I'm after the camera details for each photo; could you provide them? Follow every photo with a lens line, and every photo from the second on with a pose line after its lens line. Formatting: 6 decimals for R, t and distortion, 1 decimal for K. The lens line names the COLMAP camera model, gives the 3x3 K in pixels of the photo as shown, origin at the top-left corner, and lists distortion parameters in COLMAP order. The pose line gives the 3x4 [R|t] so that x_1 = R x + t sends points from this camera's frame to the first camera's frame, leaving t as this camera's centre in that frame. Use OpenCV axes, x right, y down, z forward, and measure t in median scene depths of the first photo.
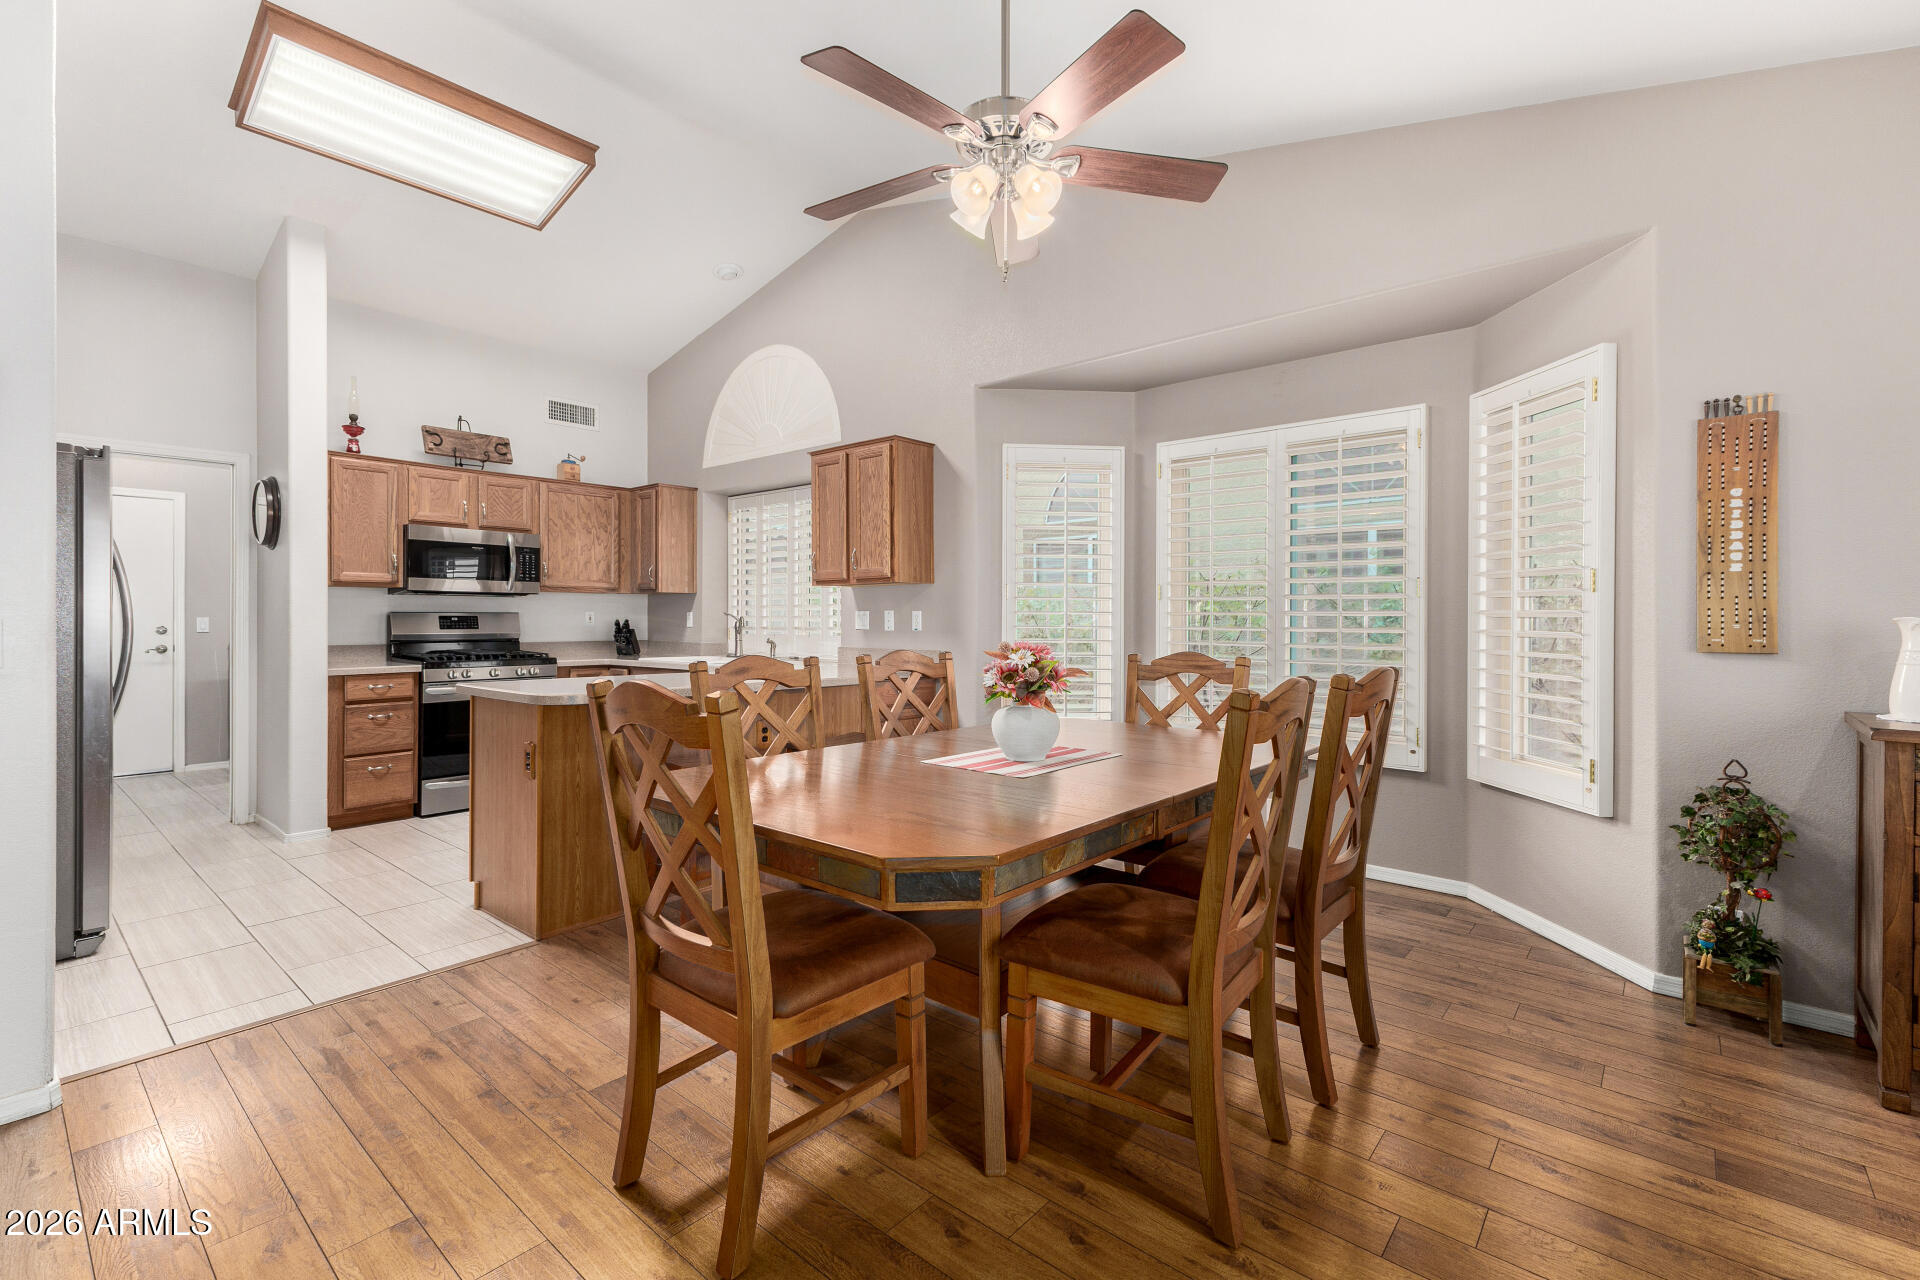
lens RADIAL K [[836.7, 0, 961.1], [0, 836.7, 623.2], [0, 0, 1]] dist [0.011593, -0.002765]
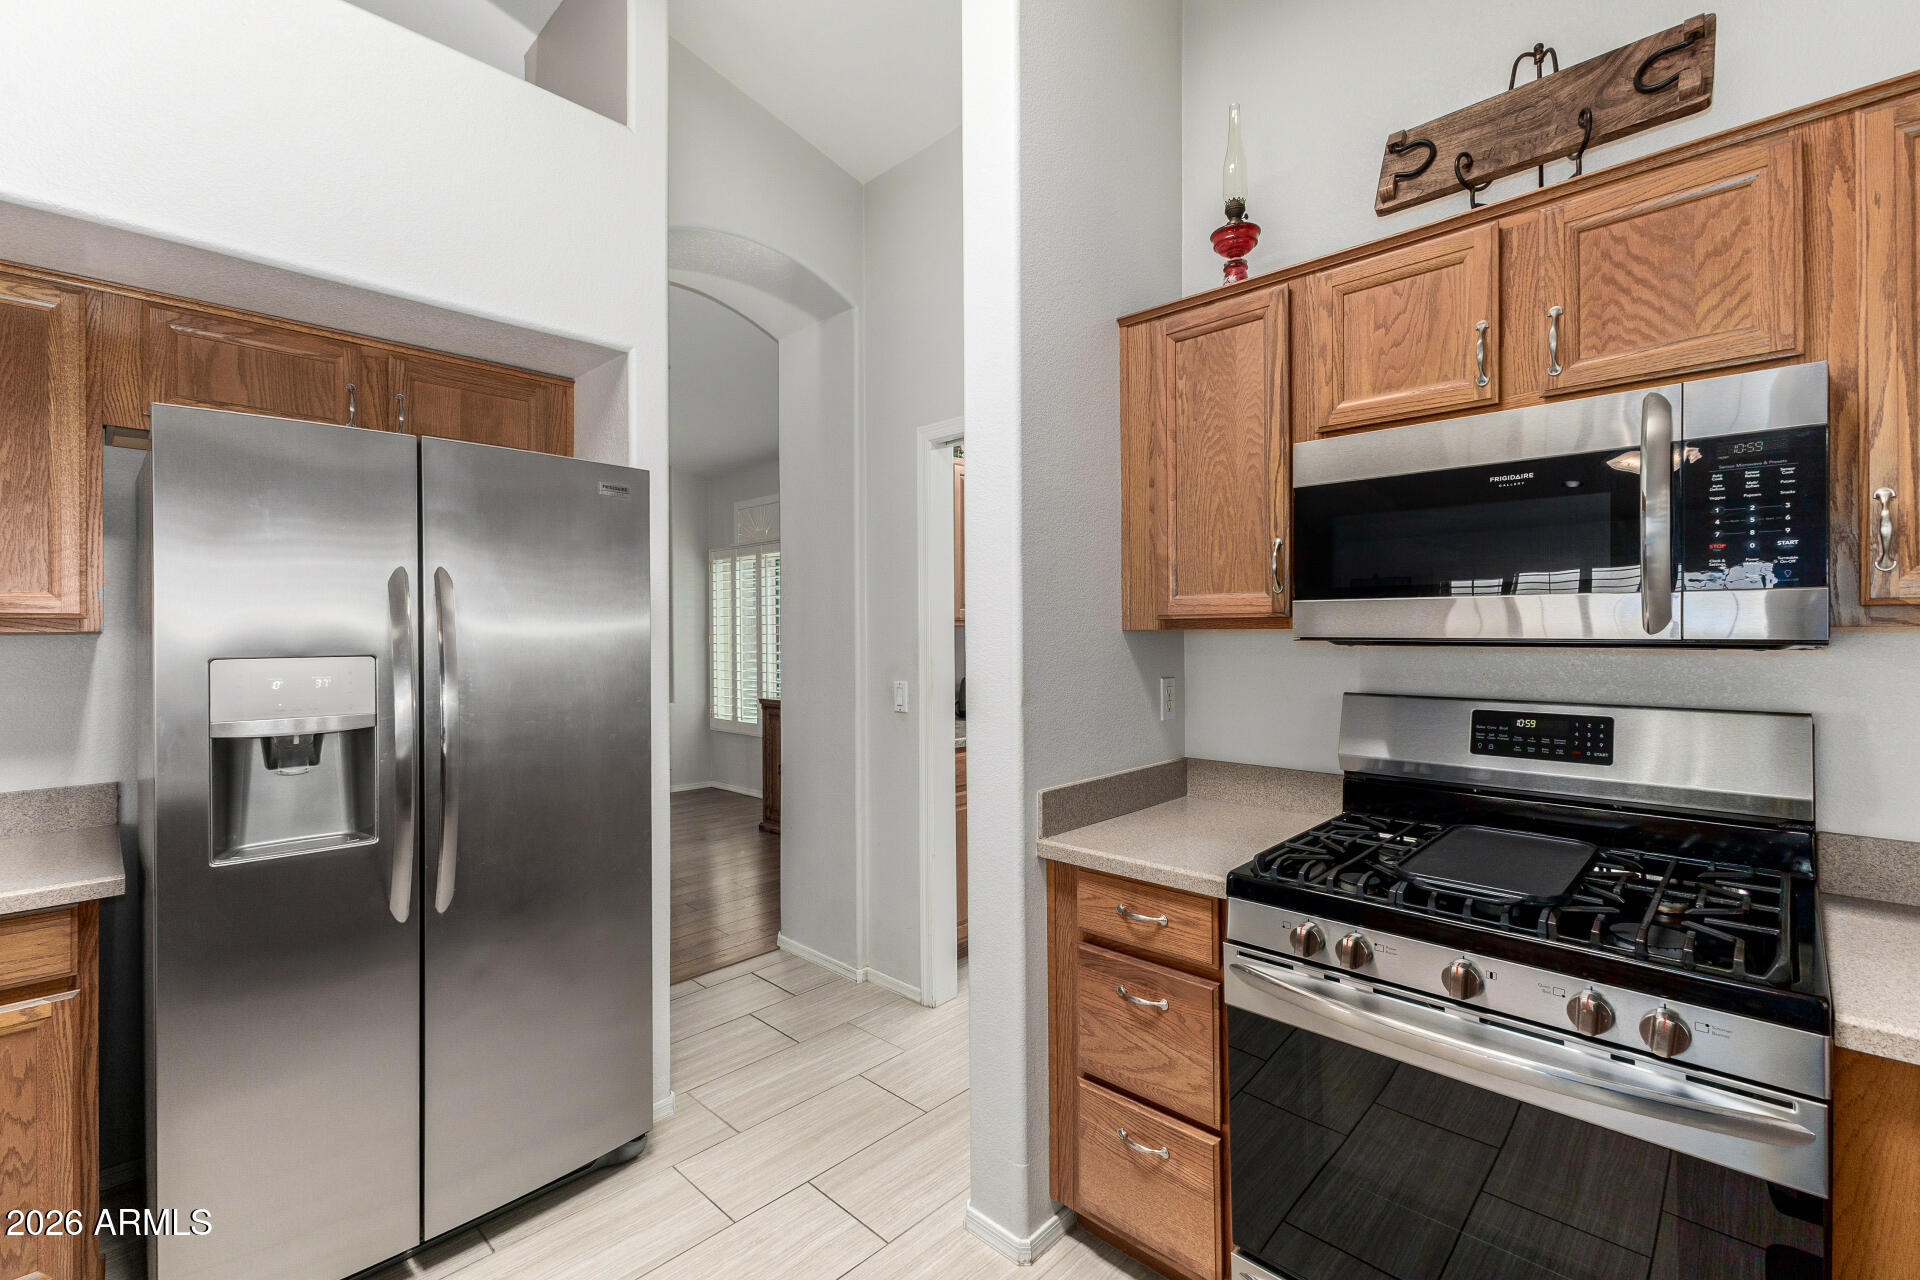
lens RADIAL K [[836.7, 0, 963.3], [0, 836.7, 632.6], [0, 0, 1]] dist [0.011593, -0.002765]
pose [[-0.061082, 0.001897, -0.998131, -0.303114], [0.002649, 0.999995, 0.001739, -0.041530], [0.998129, -0.002538, -0.061086, 0.866925]]
